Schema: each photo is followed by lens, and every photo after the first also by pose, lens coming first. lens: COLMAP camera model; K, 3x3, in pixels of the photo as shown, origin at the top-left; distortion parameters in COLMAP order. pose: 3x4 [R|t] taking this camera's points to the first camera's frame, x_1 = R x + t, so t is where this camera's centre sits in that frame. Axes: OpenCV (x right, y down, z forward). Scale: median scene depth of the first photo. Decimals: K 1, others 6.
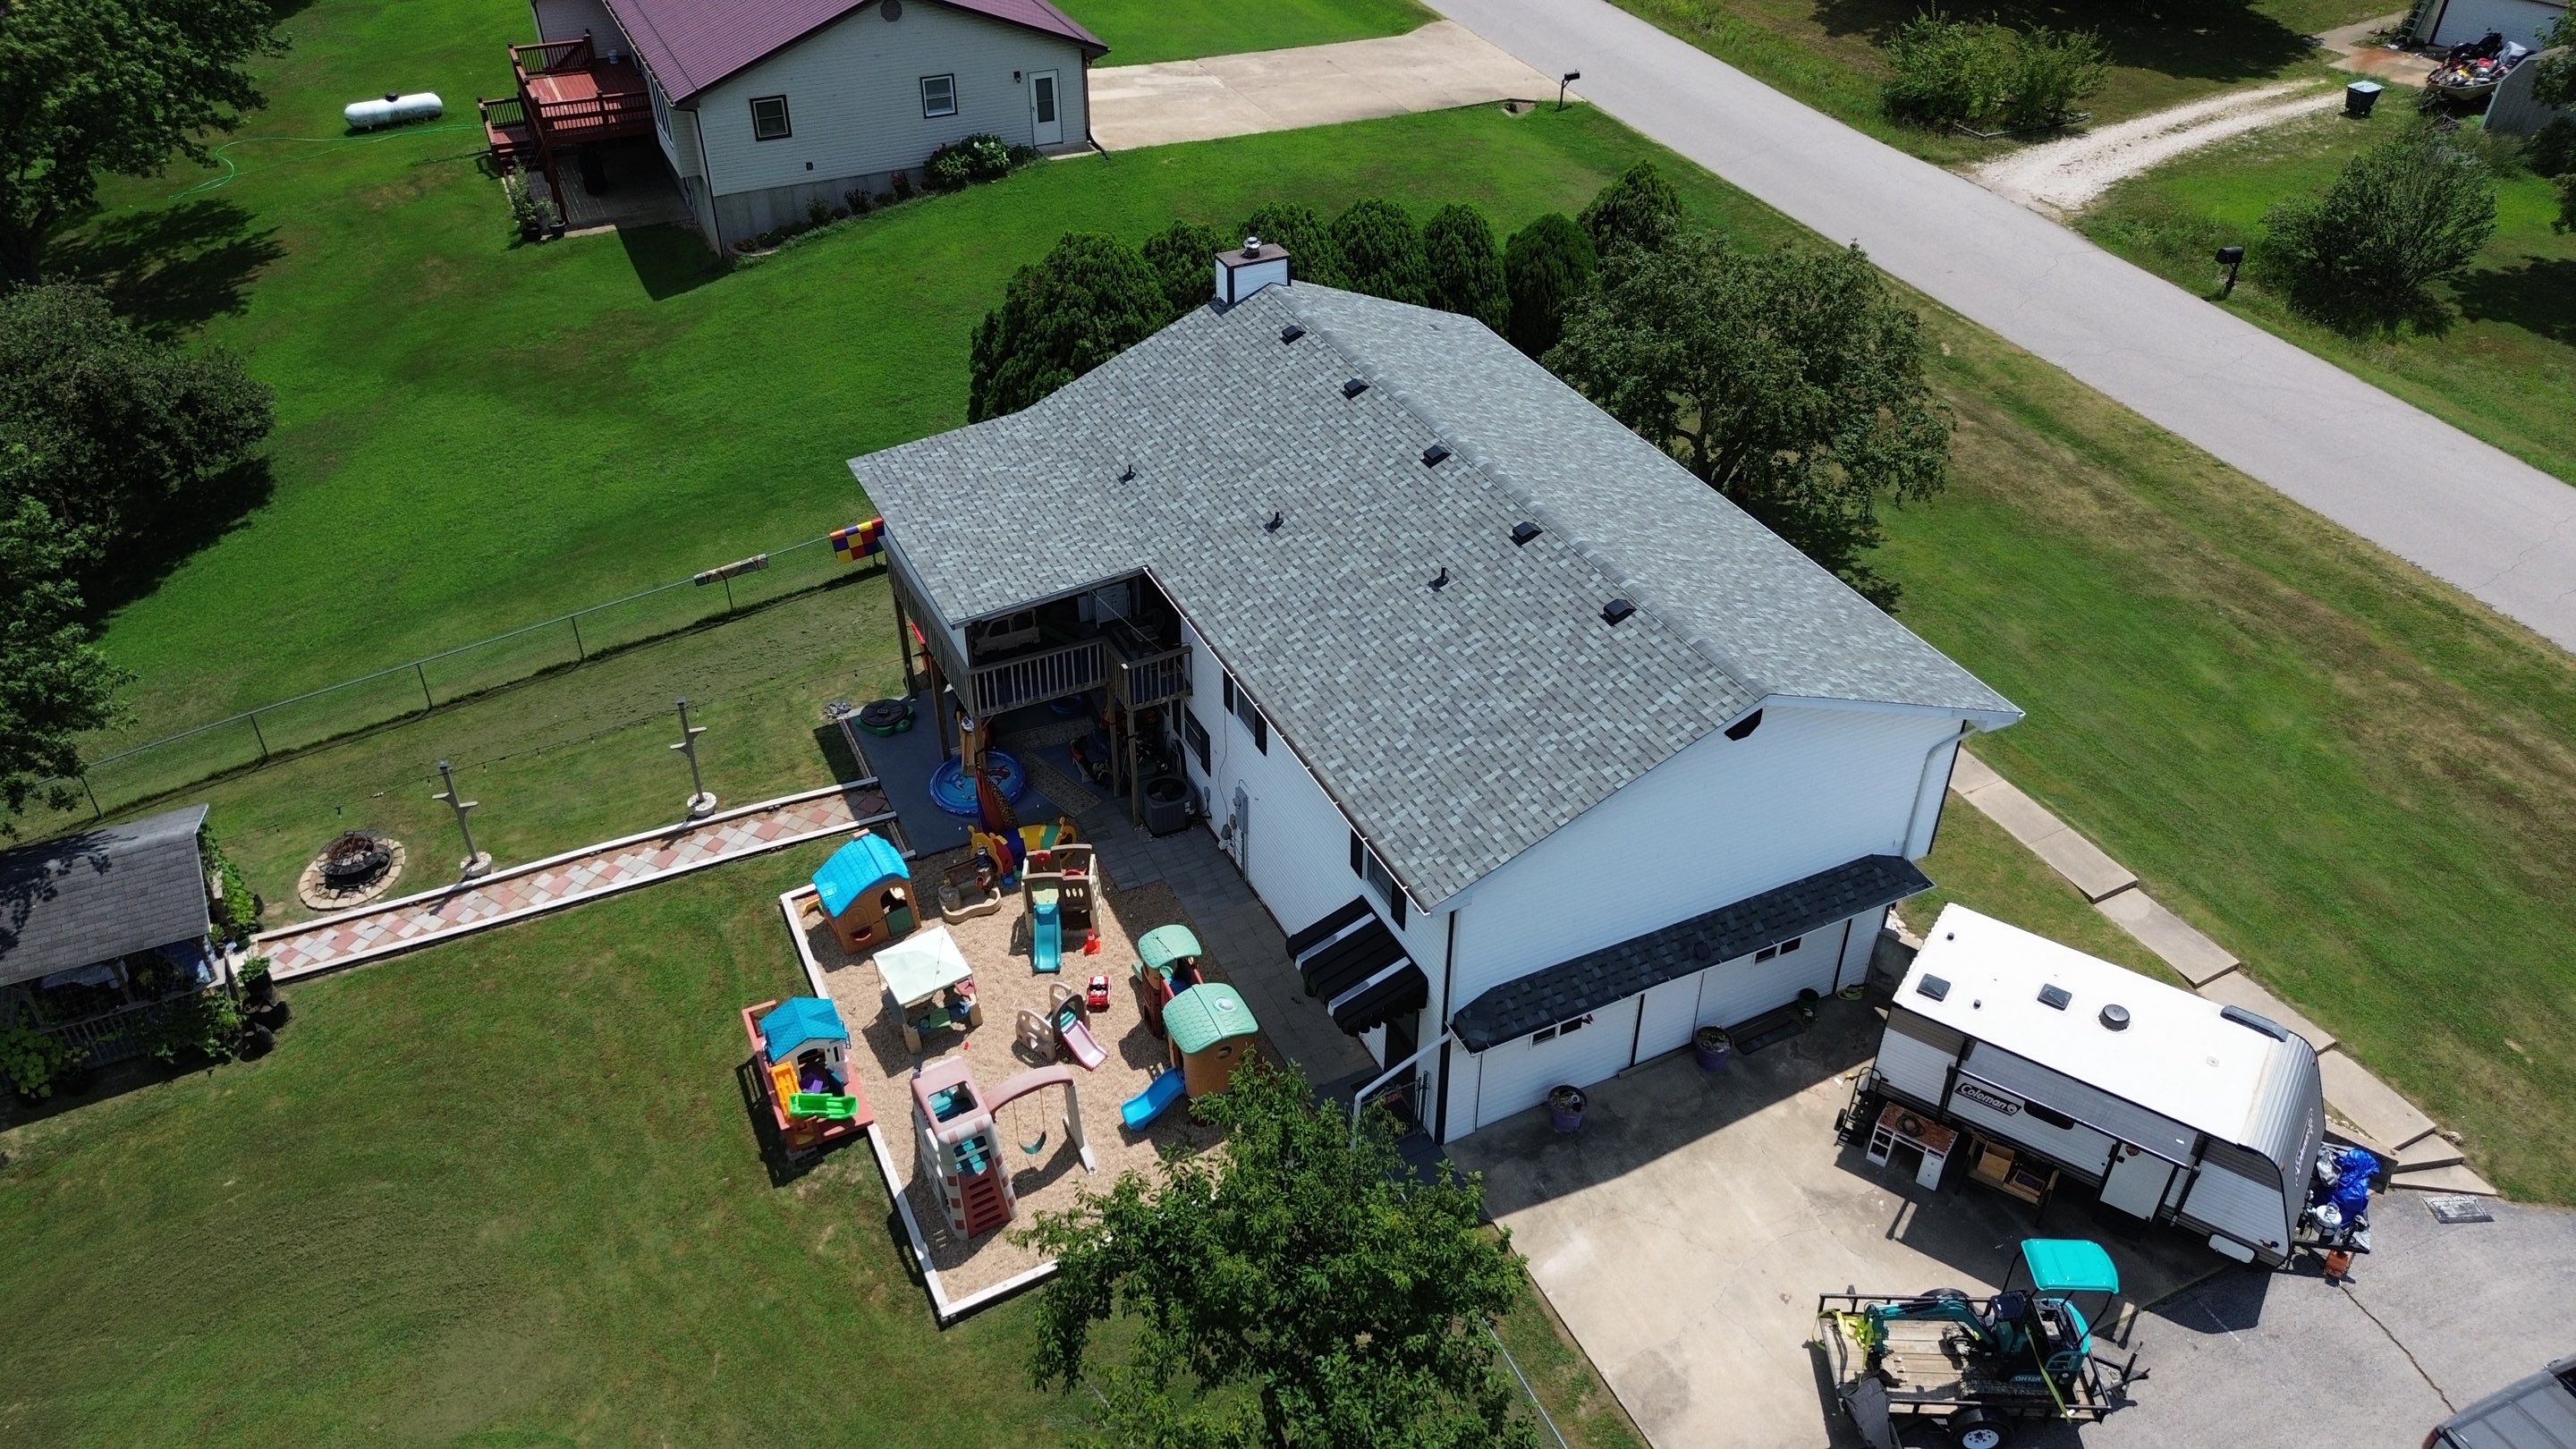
lens RADIAL K [[1819.4, 0, 1288.0], [0, 1819.4, 724.5], [0, 0, 1]] dist [0.034140, -0.002798]
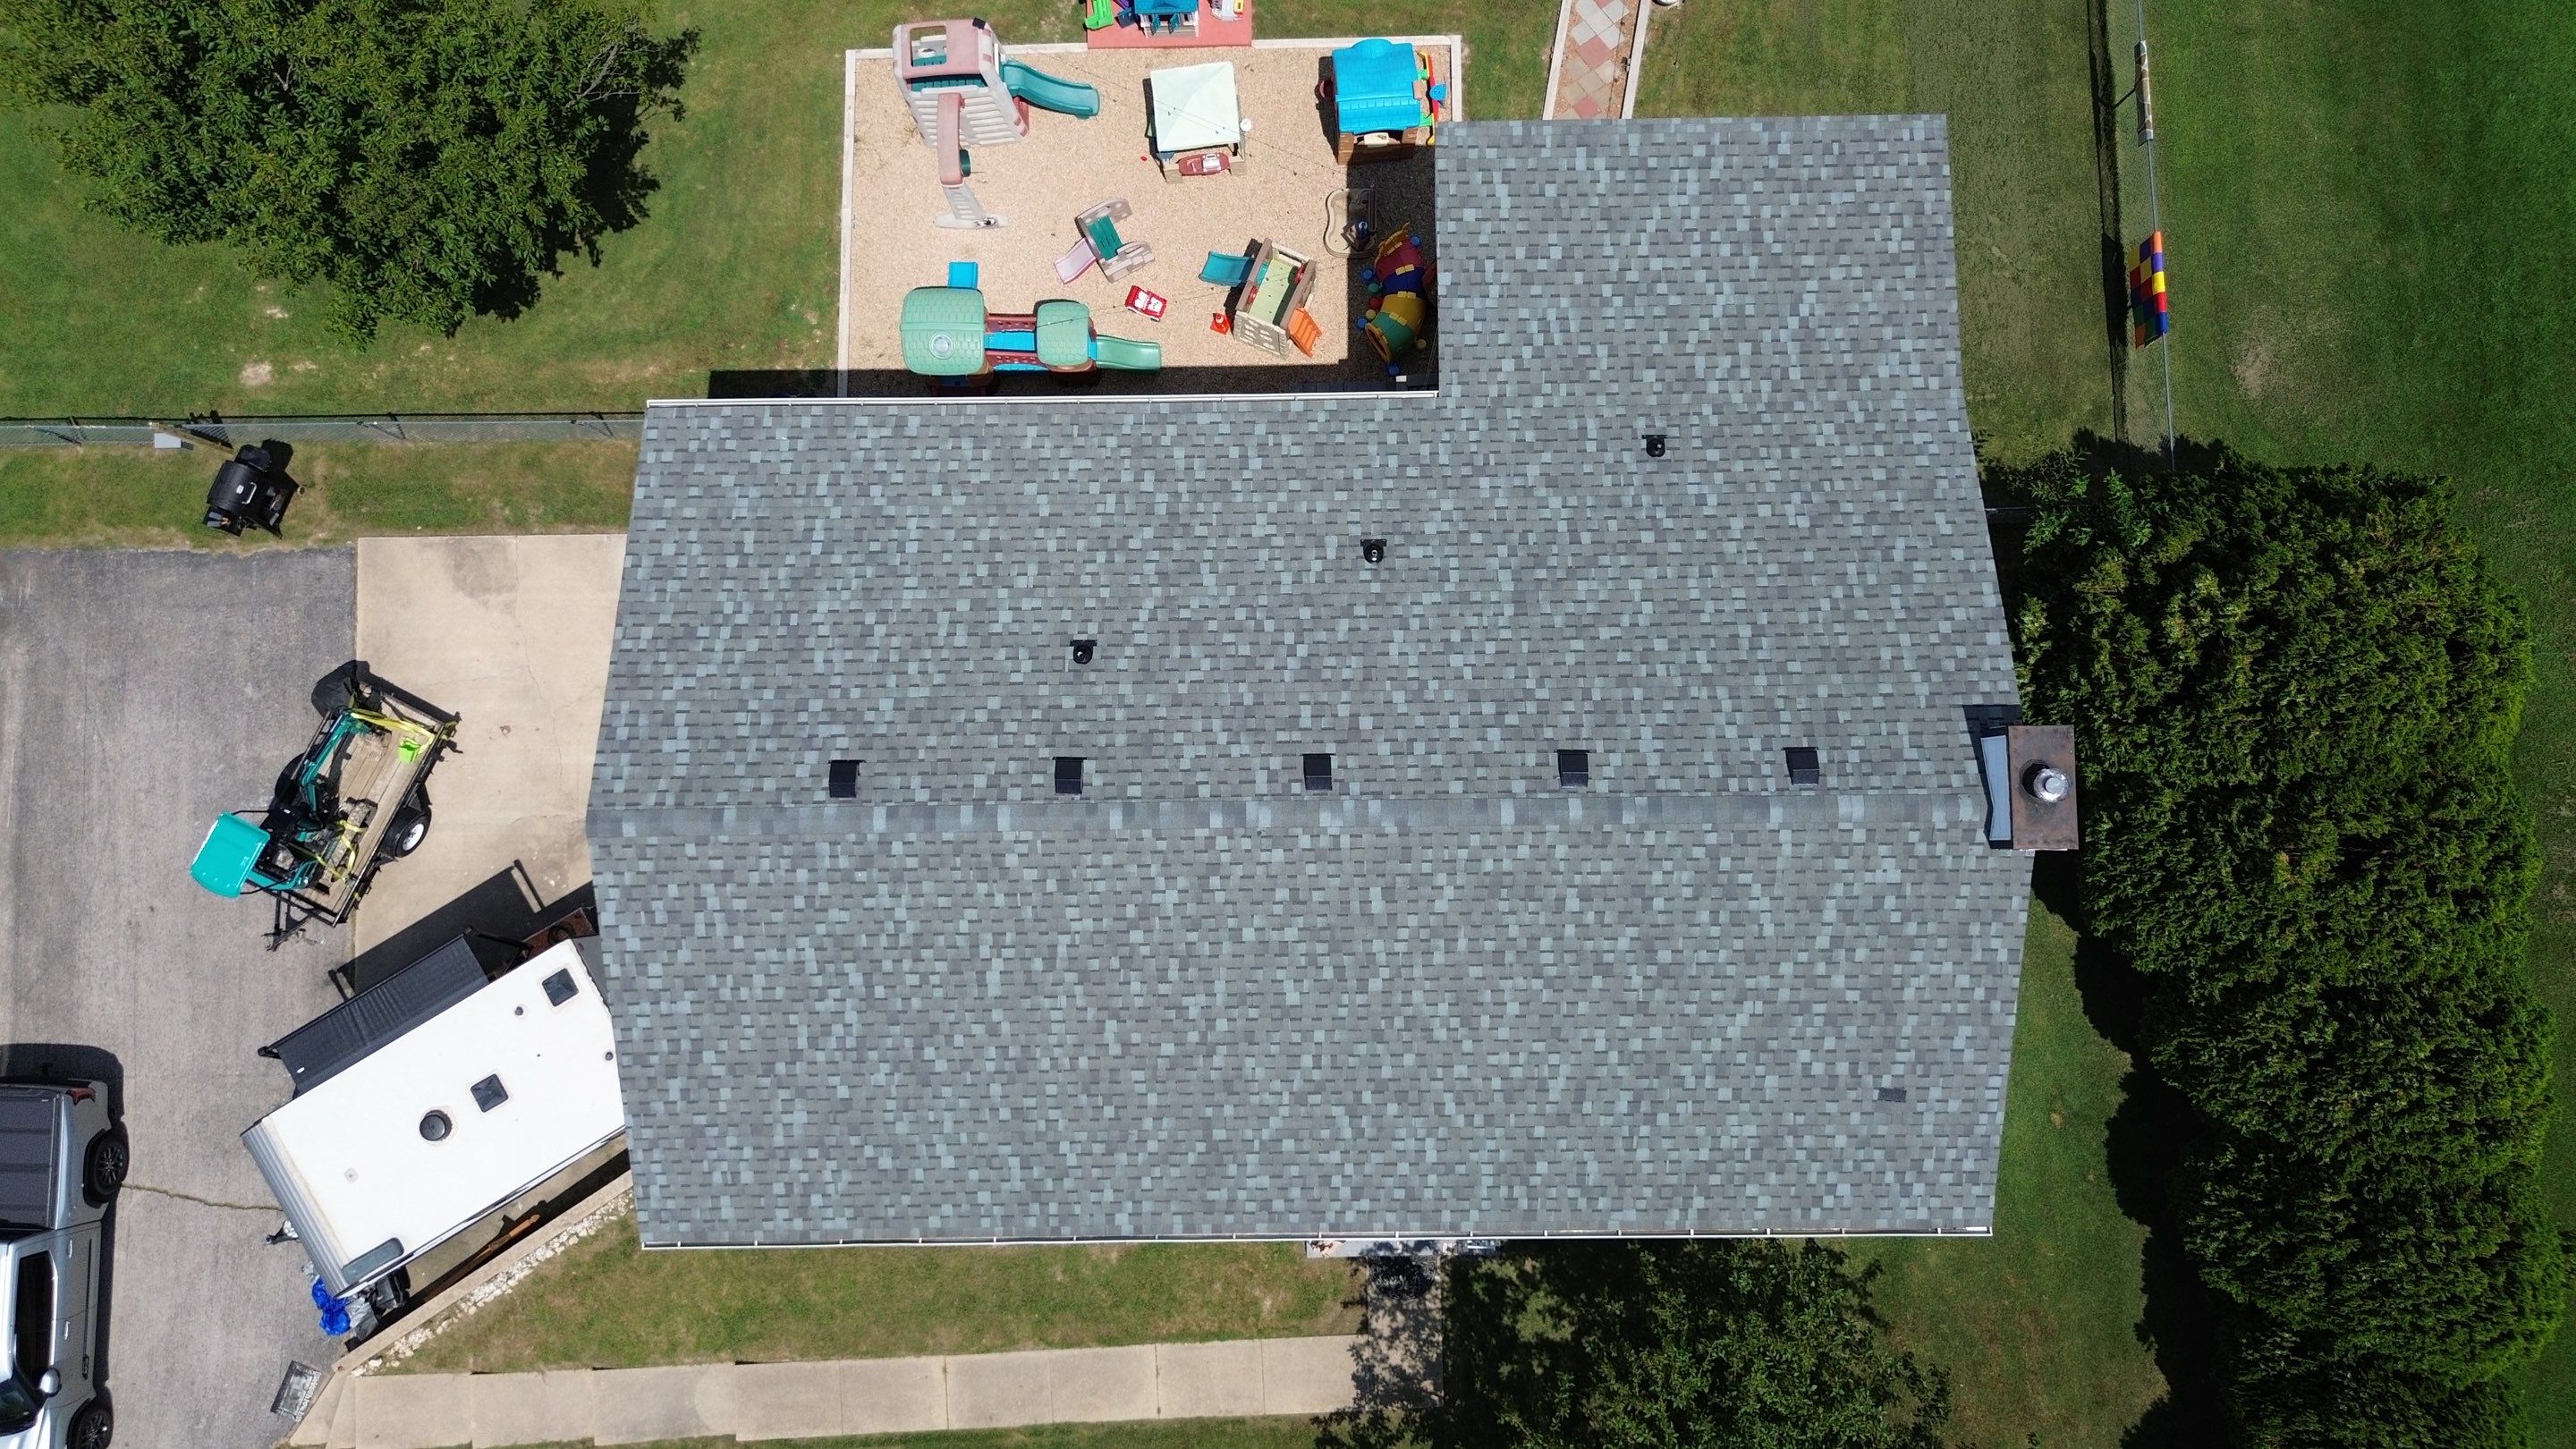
lens RADIAL K [[1819.4, 0, 1288.0], [0, 1819.4, 724.5], [0, 0, 1]] dist [0.034140, -0.002798]
pose [[-0.423488, 0.904645, -0.047697, 0.118888], [-0.530281, -0.204862, 0.822699, -0.804124], [0.734479, 0.373696, 0.566473, 0.698462]]
